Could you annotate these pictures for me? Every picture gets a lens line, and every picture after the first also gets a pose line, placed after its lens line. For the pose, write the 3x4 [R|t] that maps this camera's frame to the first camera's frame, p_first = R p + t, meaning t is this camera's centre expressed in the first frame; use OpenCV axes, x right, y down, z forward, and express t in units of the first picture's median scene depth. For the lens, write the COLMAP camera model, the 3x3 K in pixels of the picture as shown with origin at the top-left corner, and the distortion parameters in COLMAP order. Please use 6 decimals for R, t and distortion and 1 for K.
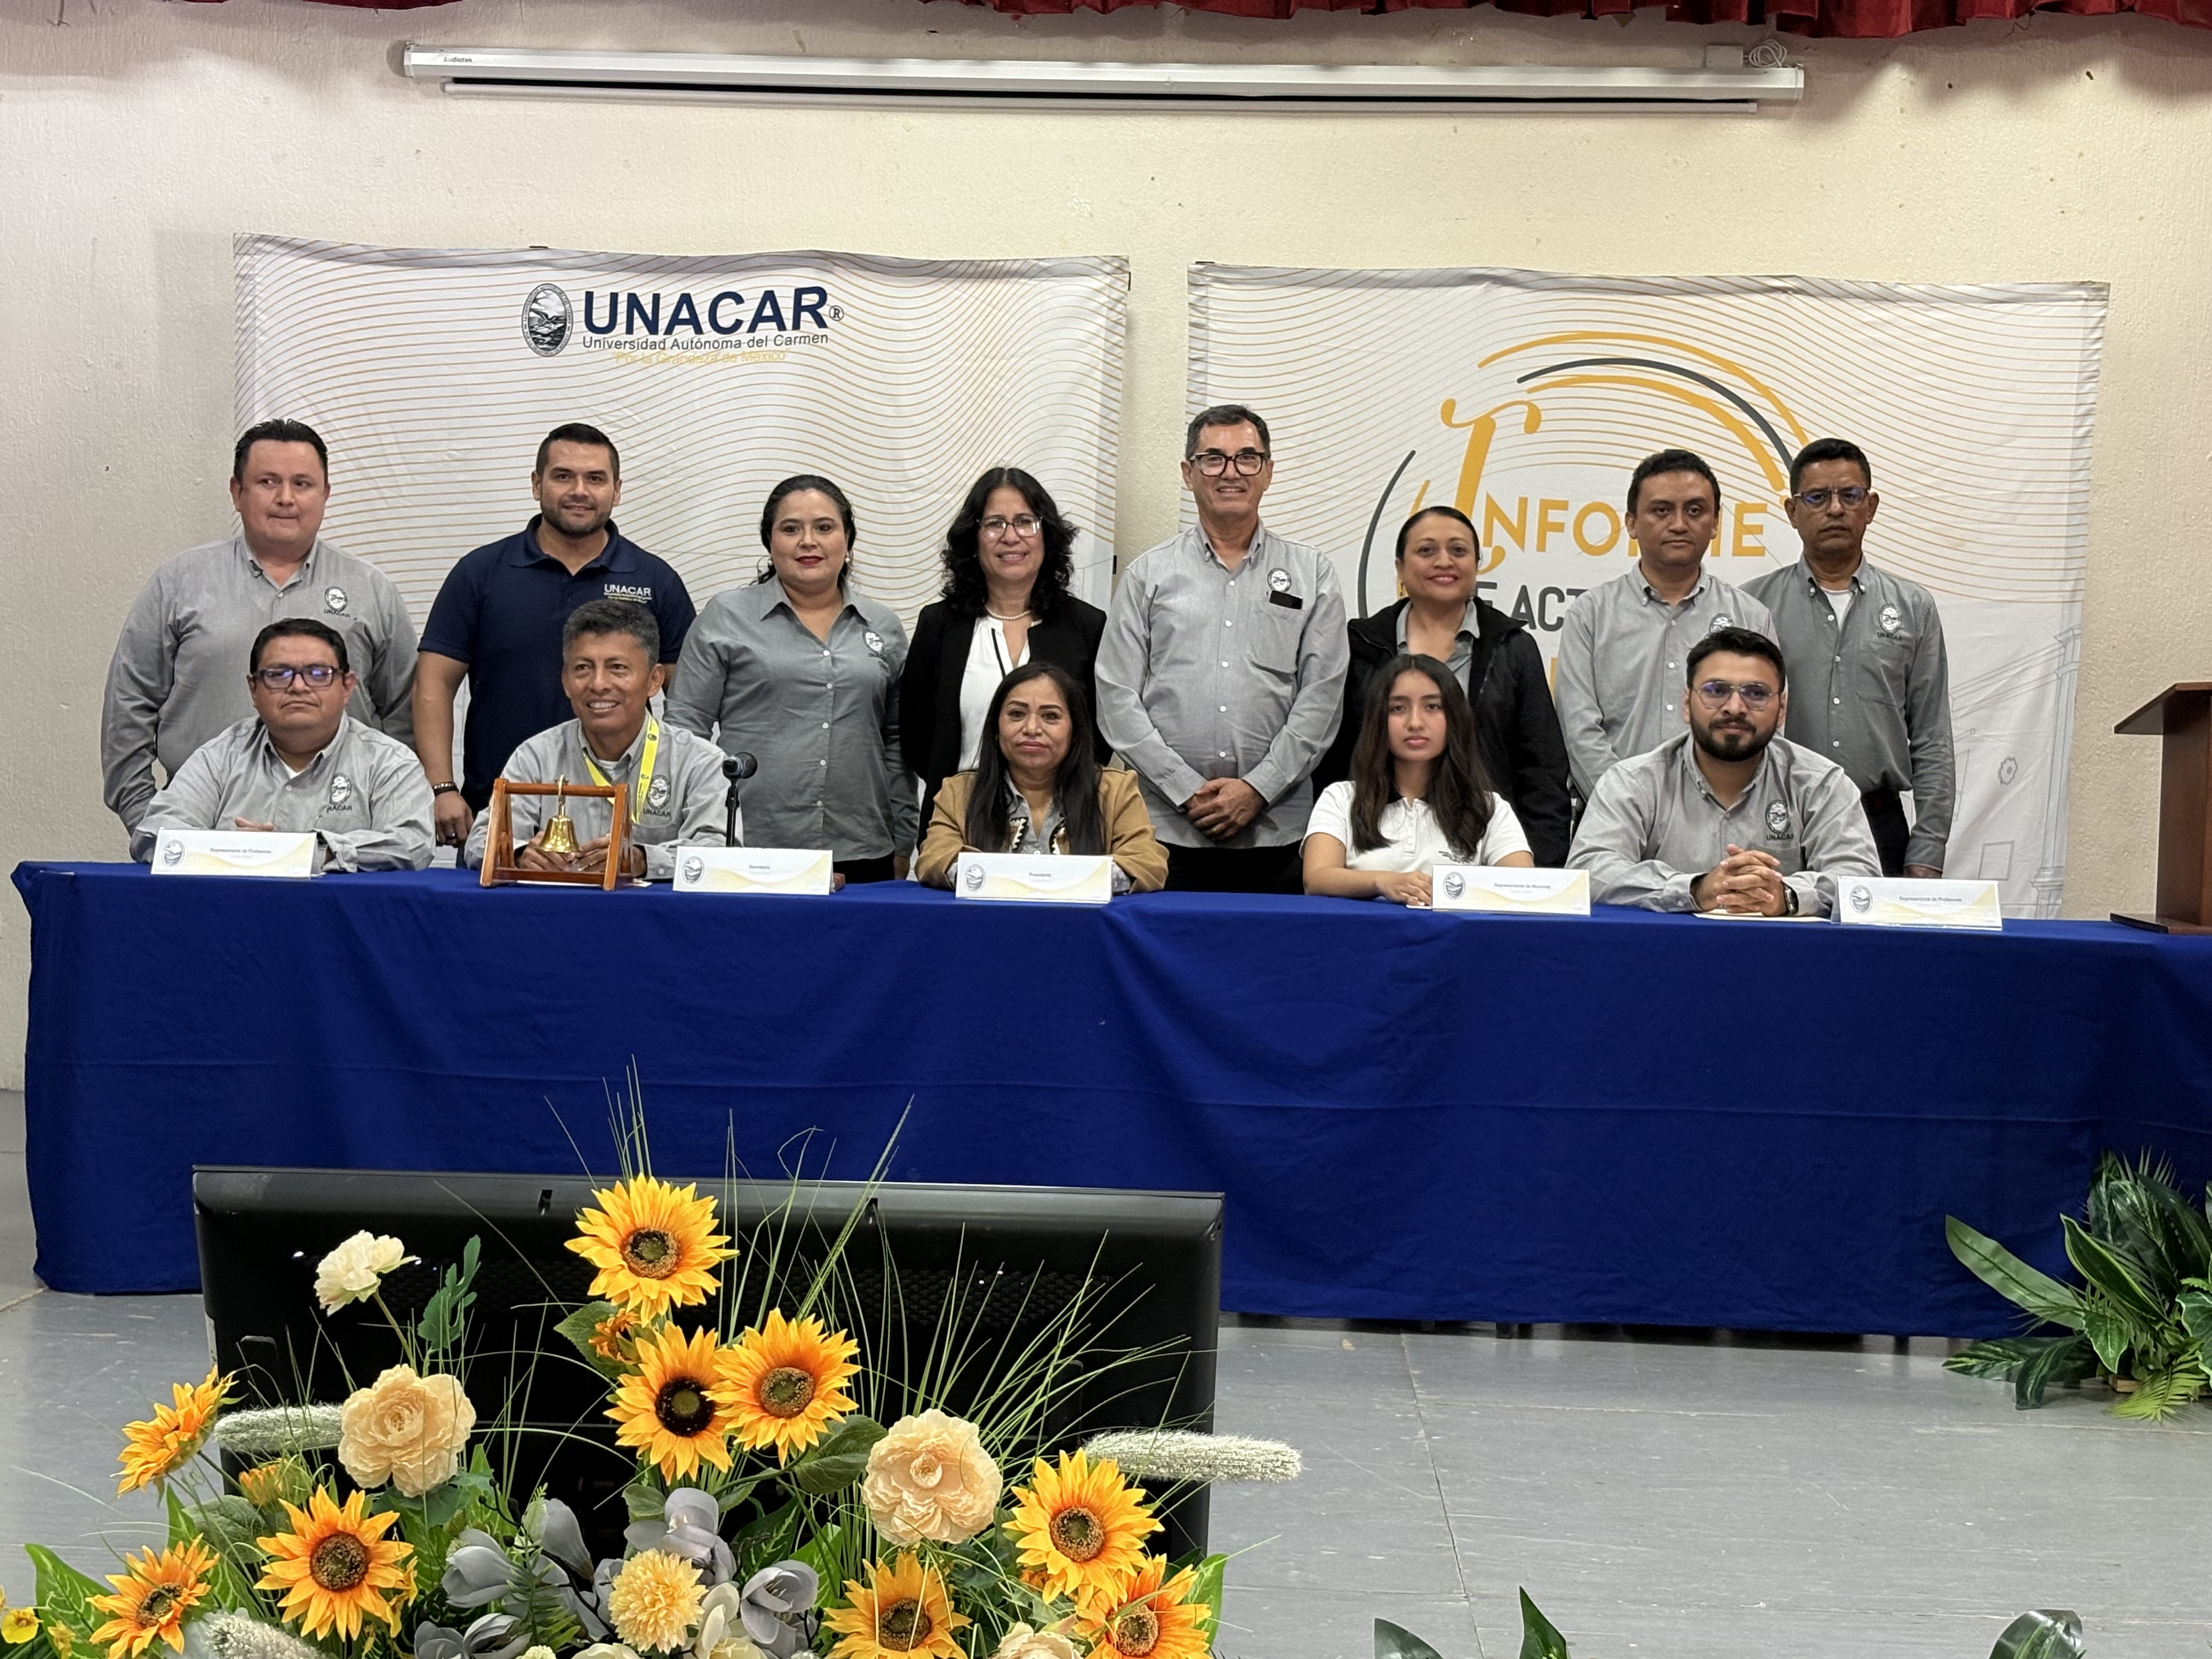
lens RADIAL K [[3513.7, 0, 1106.0], [0, 3513.7, 829.5], [0, 0, 1]] dist [0.232479, -0.953978]
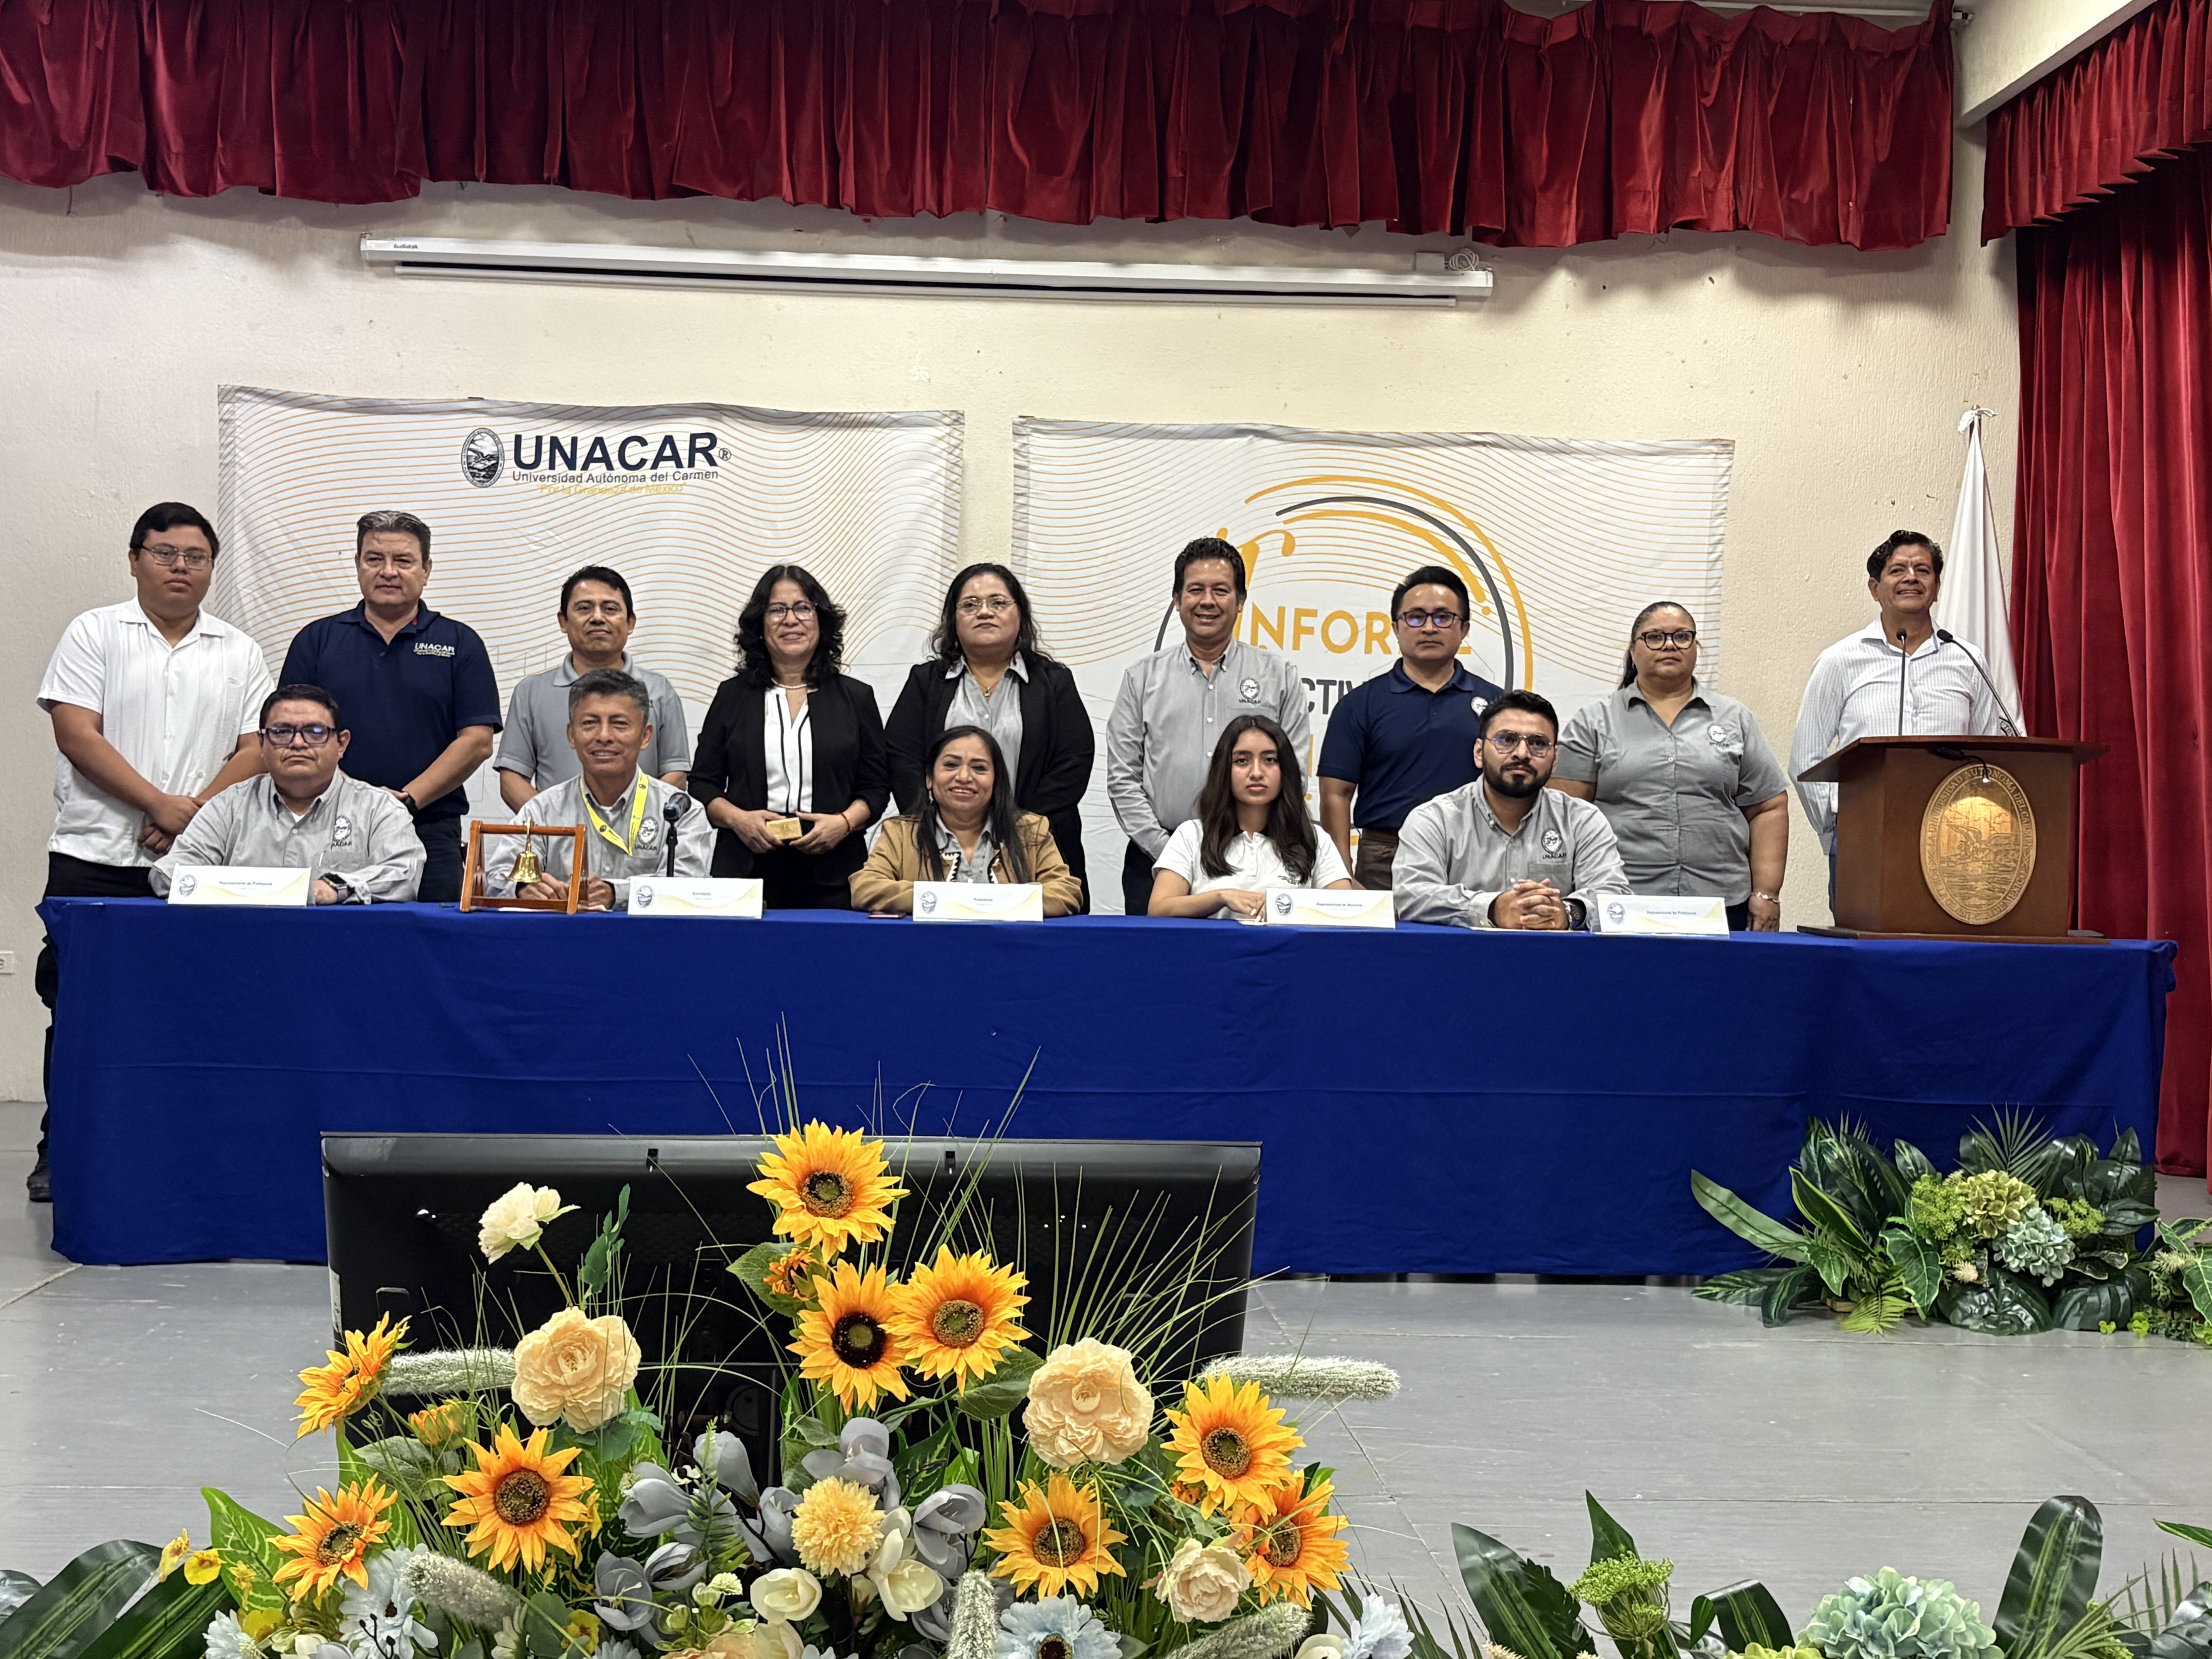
lens RADIAL K [[2694.3, 0, 1105.2], [0, 2694.3, 820.8], [0, 0, 1]] dist [0.203582, -0.765842]
pose [[0.995034, -0.004703, 0.099425, -0.057867], [0.007773, 0.999504, -0.030507, 0.015454], [-0.099232, 0.031128, 0.994577, 0.084070]]
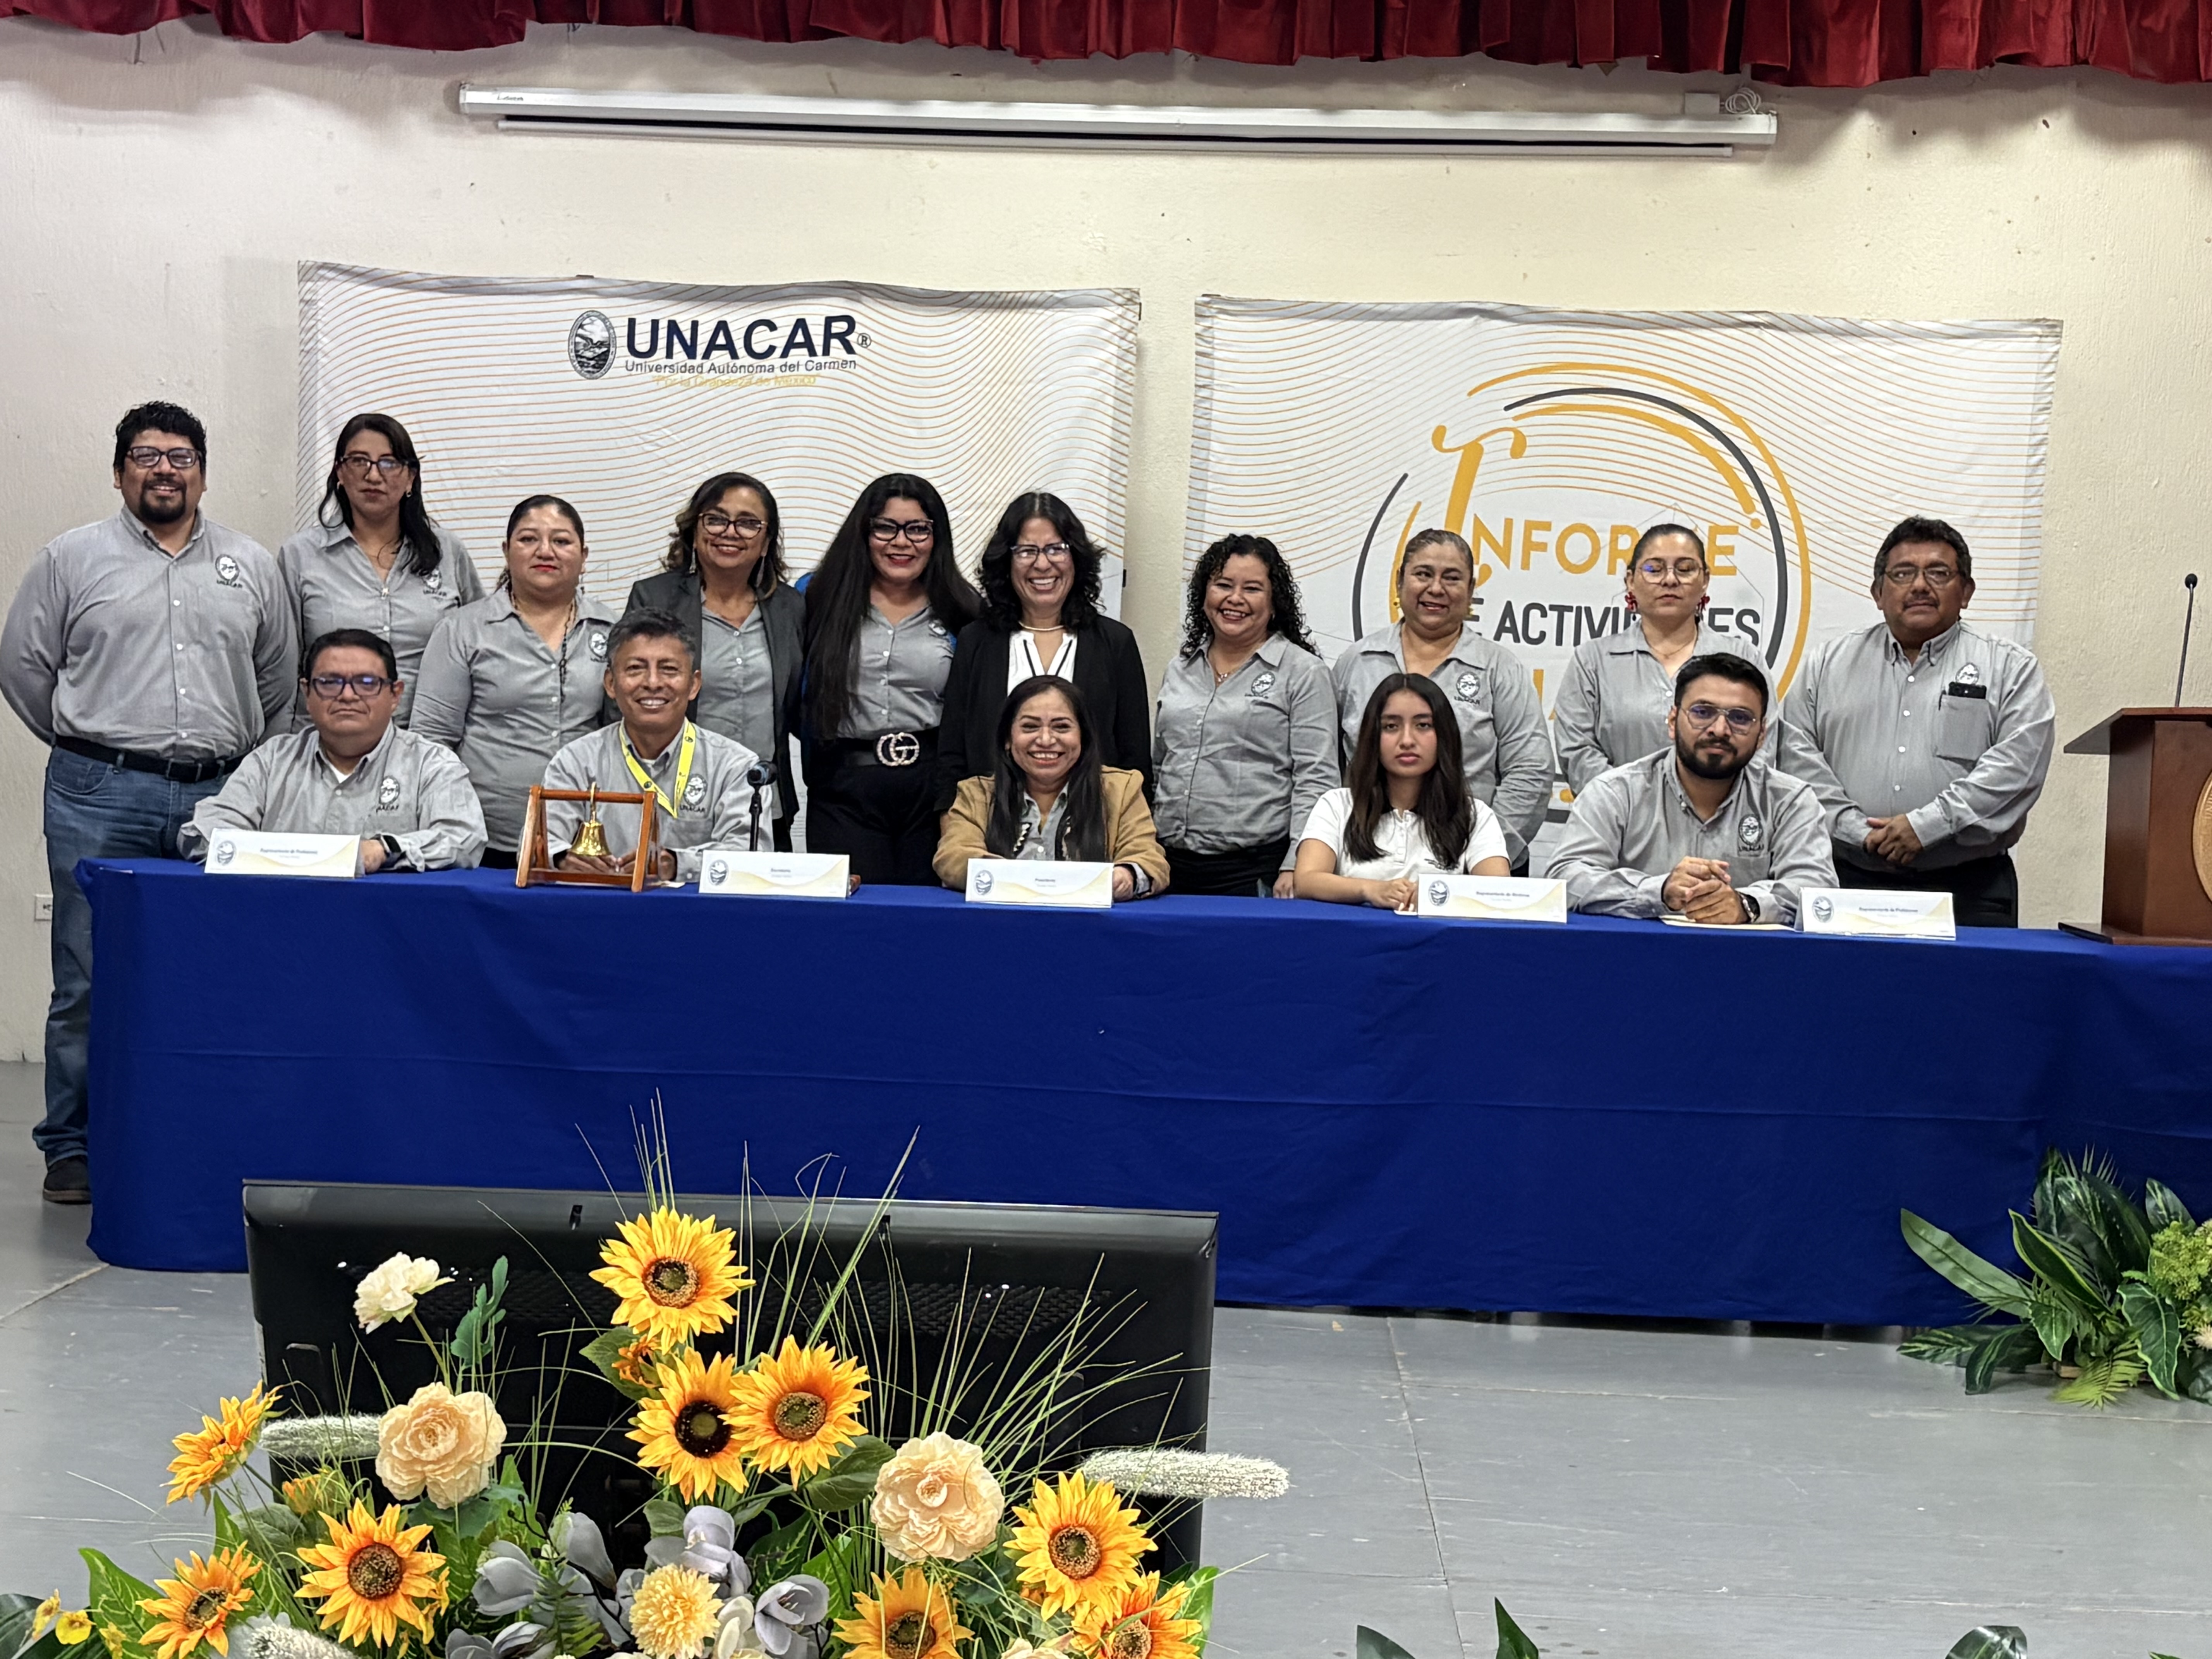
lens RADIAL K [[3287.4, 0, 1109.2], [0, 3287.4, 826.6], [0, 0, 1]] dist [0.225976, -0.917099]
pose [[0.999971, 0.007302, -0.002367, 0.001343], [-0.007285, 0.999947, 0.007232, -0.011096], [0.002419, -0.007215, 0.999971, 0.007006]]
